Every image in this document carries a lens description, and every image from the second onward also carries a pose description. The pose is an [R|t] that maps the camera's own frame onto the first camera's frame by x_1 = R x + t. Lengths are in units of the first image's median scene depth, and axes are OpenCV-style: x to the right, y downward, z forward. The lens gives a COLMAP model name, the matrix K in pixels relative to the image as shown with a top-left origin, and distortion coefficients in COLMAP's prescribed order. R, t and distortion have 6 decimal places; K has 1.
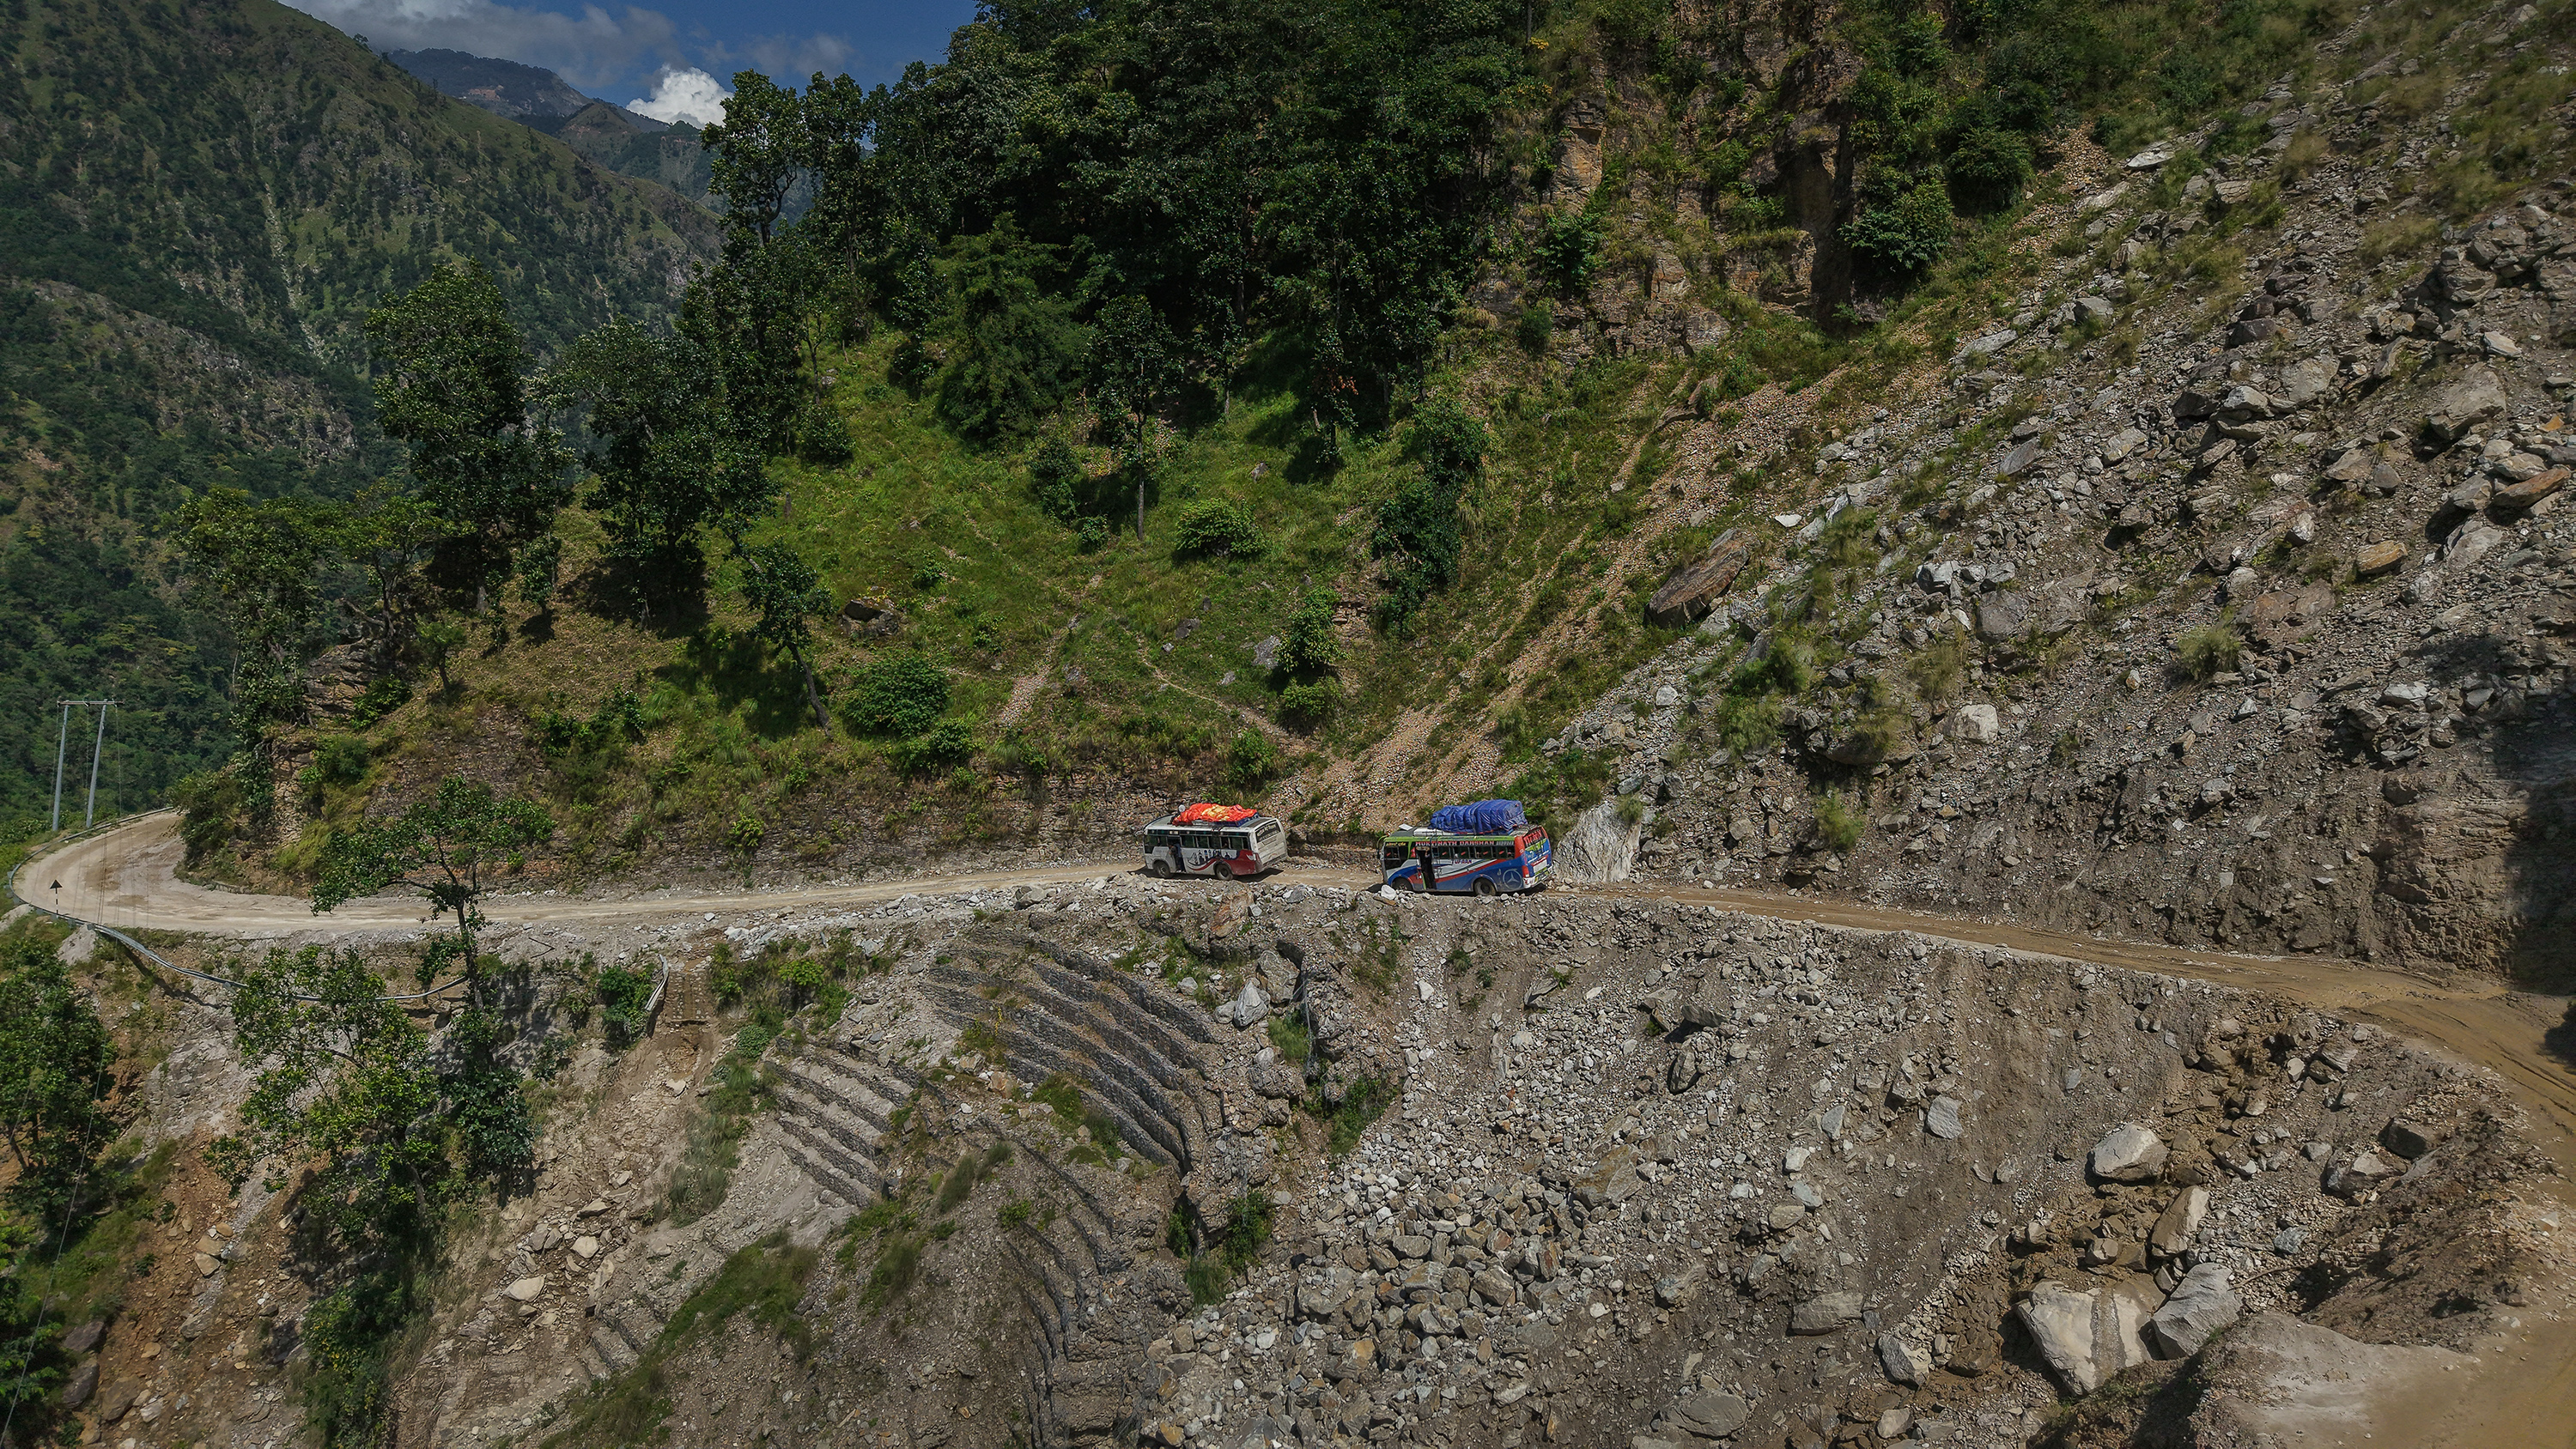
lens RADIAL K [[1674.7, 0, 1322.2], [0, 1674.7, 619.3], [0, 0, 1]] dist [-0.007305, -0.000559]
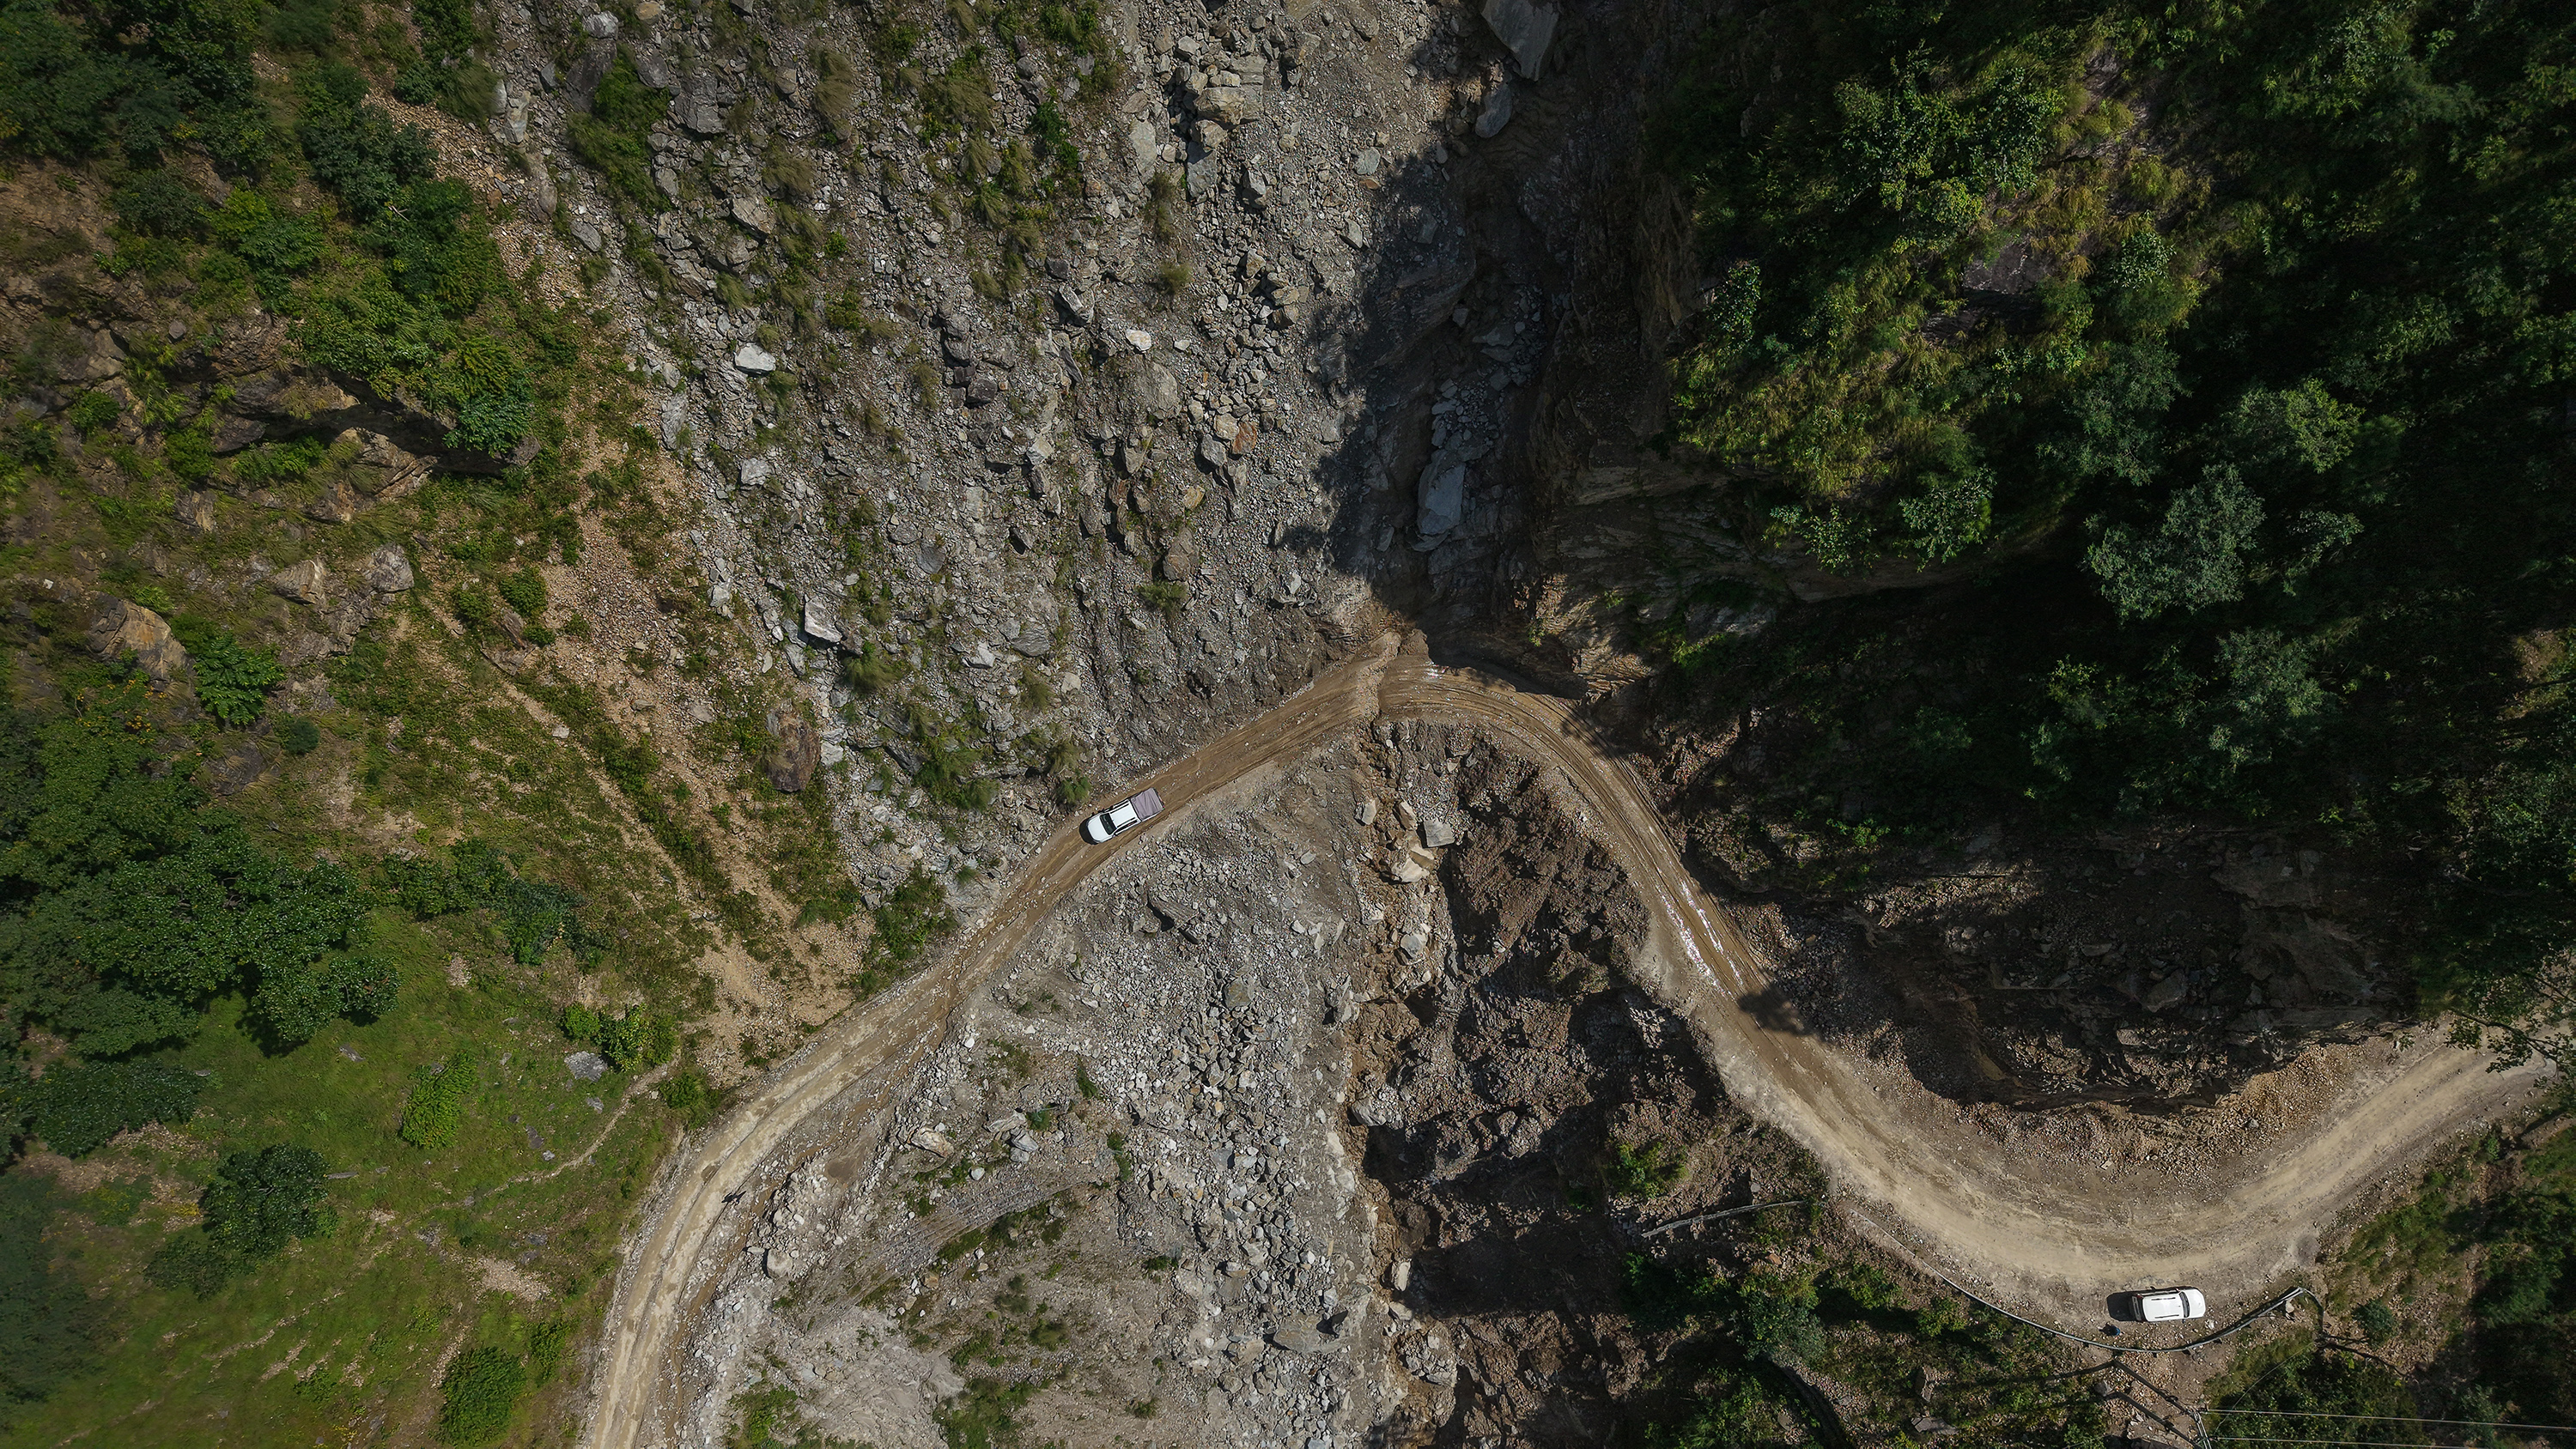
lens RADIAL K [[1674.7, 0, 1322.2], [0, 1674.7, 619.3], [0, 0, 1]] dist [-0.007305, -0.000559]
pose [[0.206979, -0.958645, 0.195343, 0.149066], [0.150403, 0.228471, 0.961863, -1.130501], [-0.966716, -0.169705, 0.191471, 0.371736]]
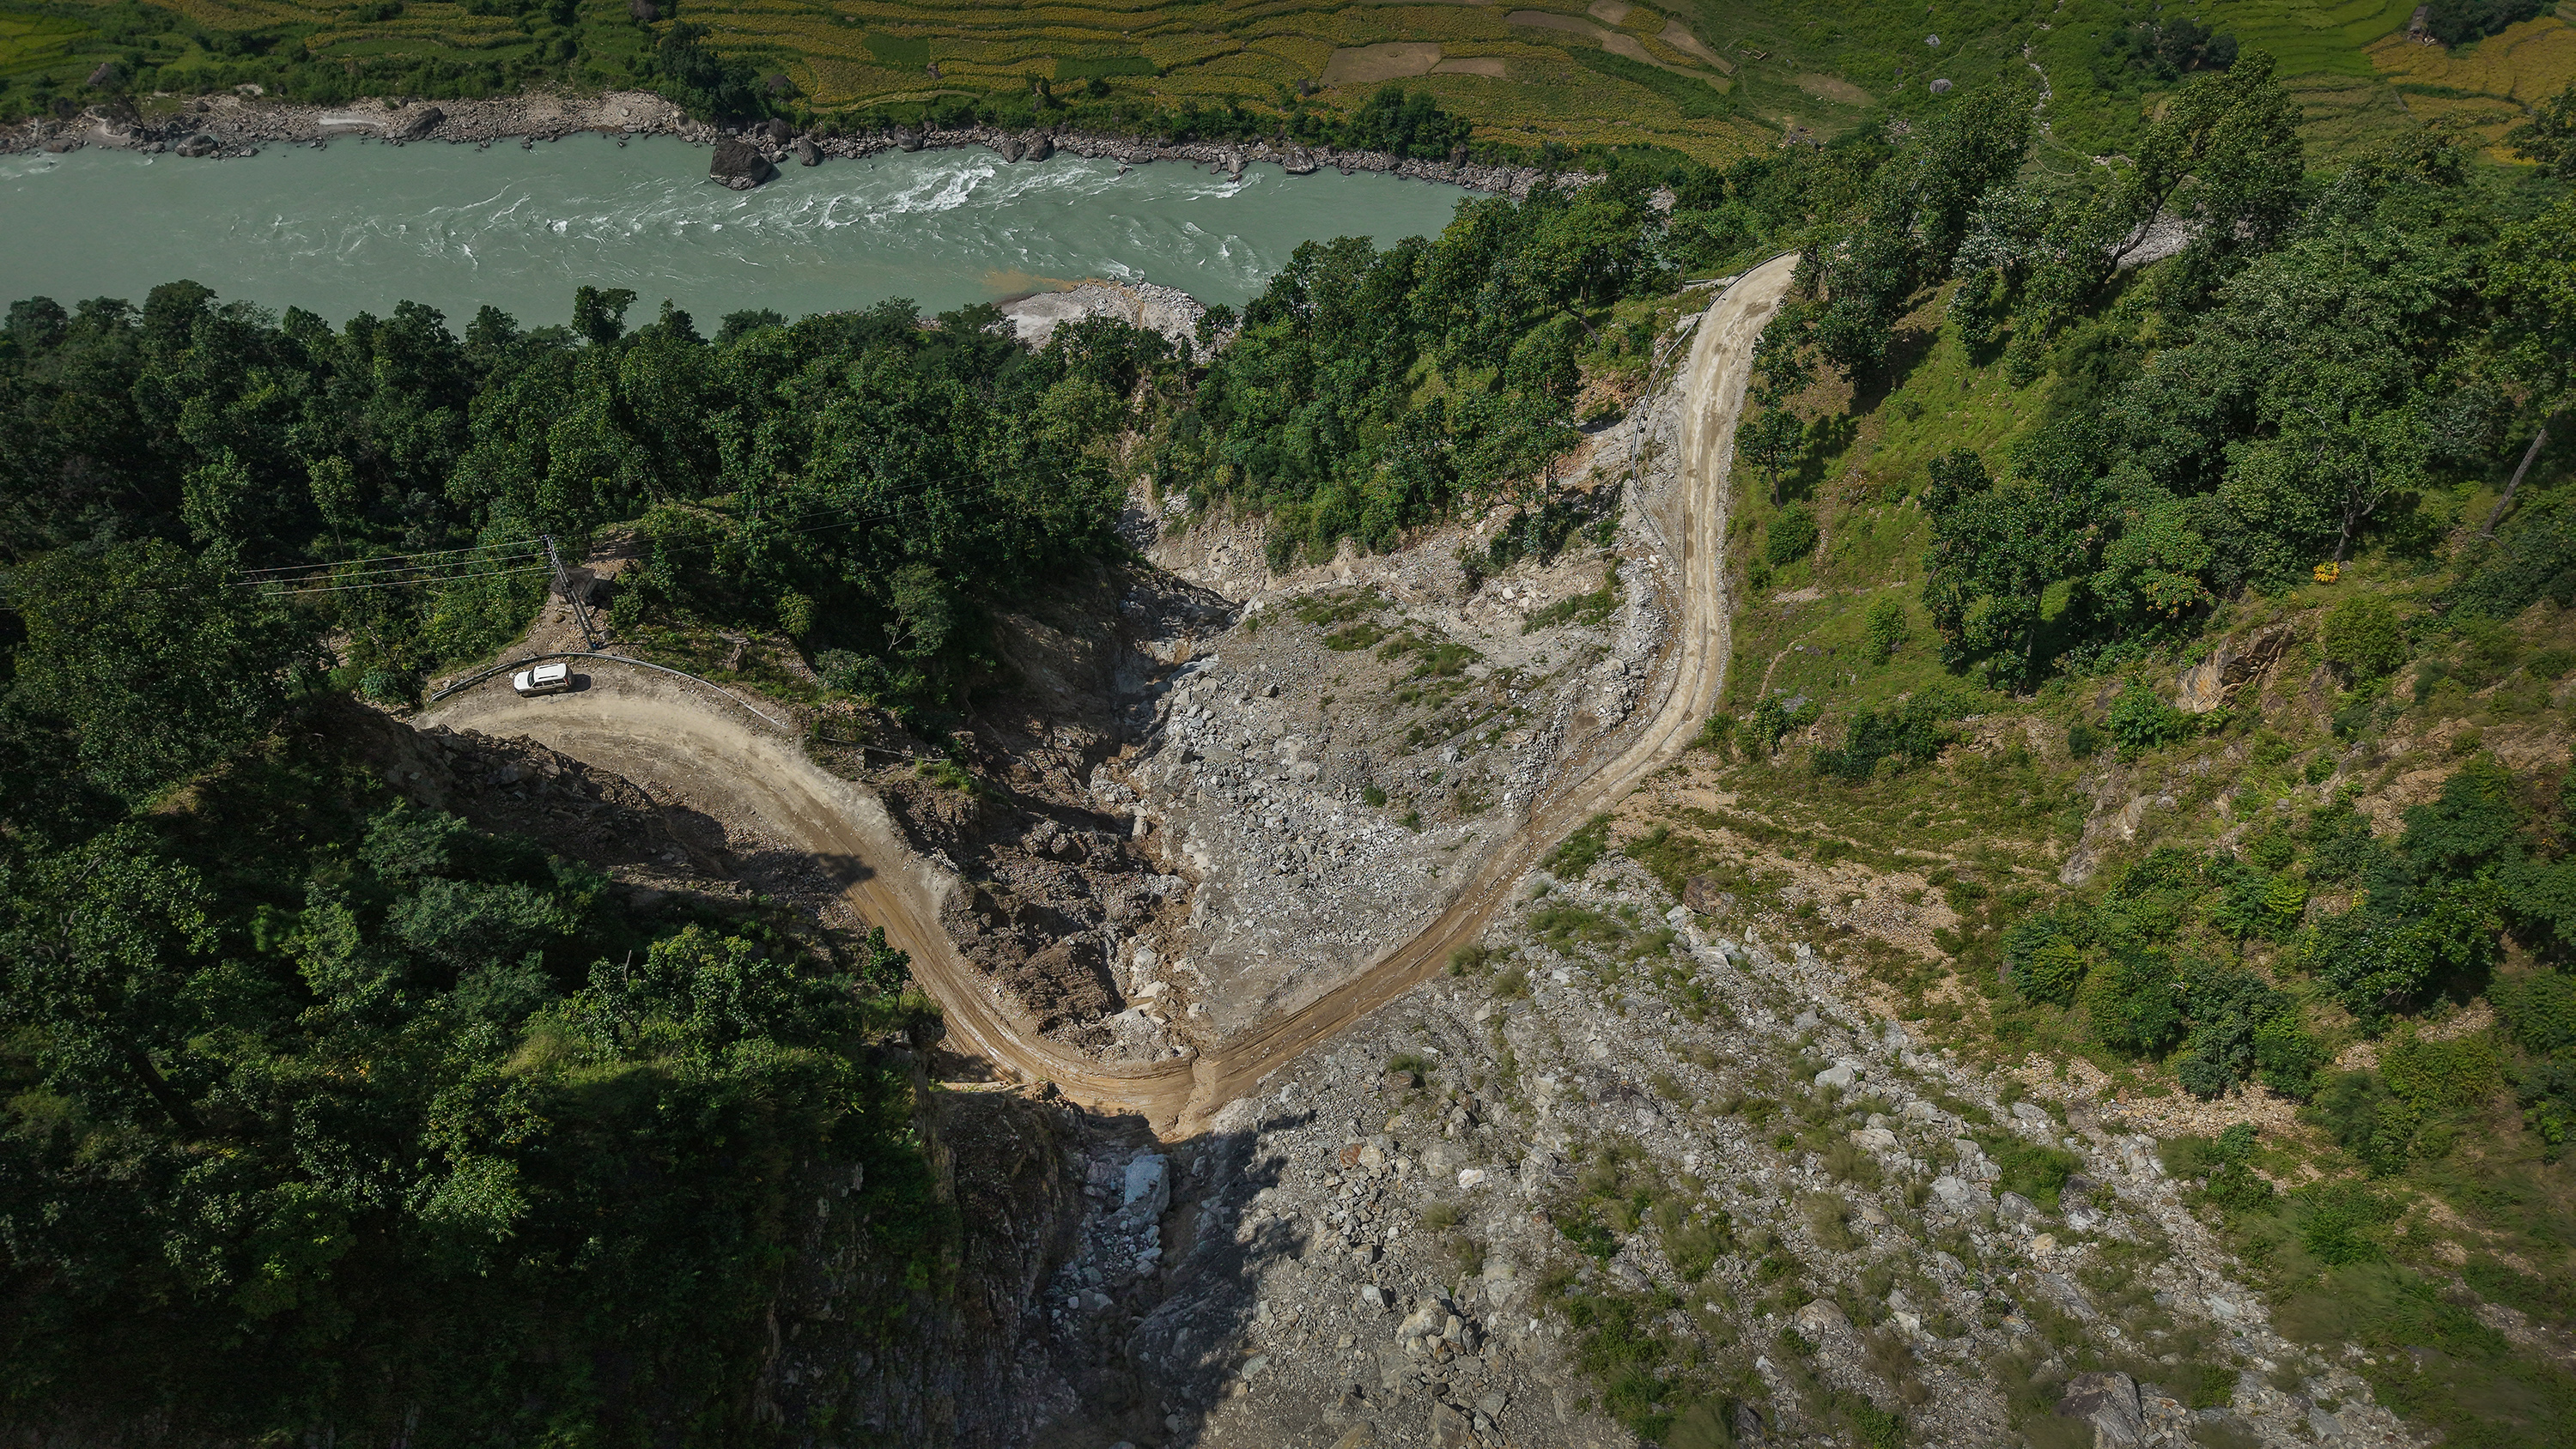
lens RADIAL K [[1719.6, 0, 1288.0], [0, 1719.6, 724.5], [0, 0, 1]] dist [0.099057, -0.228916]
pose [[-0.093357, 0.811378, -0.577018, 0.911047], [-0.176227, 0.556933, 0.811646, -1.170379], [0.979913, 0.177459, 0.090993, 0.462671]]
